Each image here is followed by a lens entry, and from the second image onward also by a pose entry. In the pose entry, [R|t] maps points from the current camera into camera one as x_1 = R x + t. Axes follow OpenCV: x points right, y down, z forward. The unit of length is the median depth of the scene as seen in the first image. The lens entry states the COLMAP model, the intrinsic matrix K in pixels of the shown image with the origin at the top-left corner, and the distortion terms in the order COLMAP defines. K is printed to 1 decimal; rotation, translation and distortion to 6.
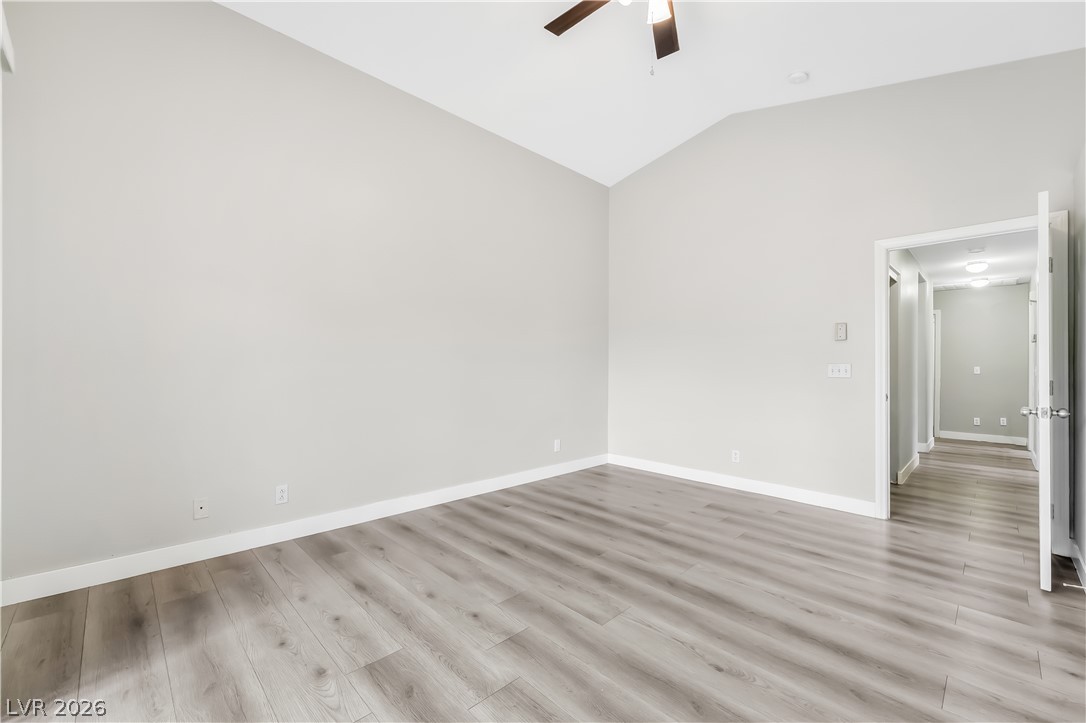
lens RADIAL K [[440.6, 0, 543.0], [0, 440.6, 361.5], [0, 0, 1]] dist [-0.000915, -0.000017]
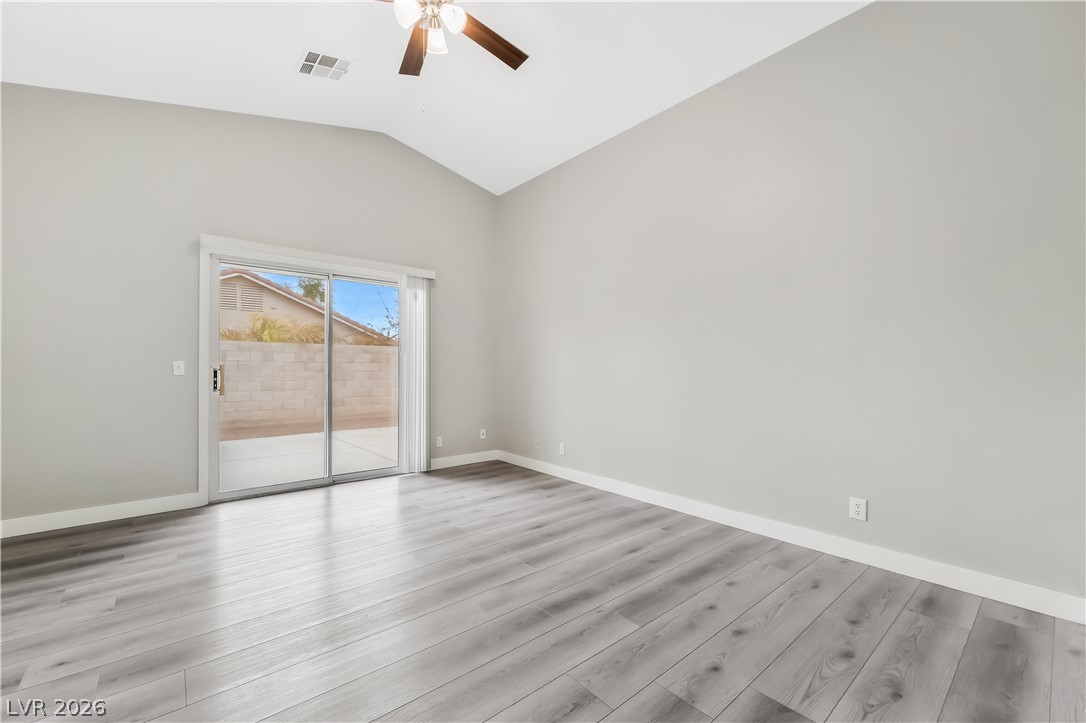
lens RADIAL K [[440.6, 0, 543.0], [0, 440.6, 361.5], [0, 0, 1]] dist [-0.000915, -0.000017]
pose [[-0.064720, -0.024549, -0.997601, 1.083132], [0.006181, 0.999668, -0.025000, 0.022416], [0.997884, -0.007784, -0.064547, 1.088059]]
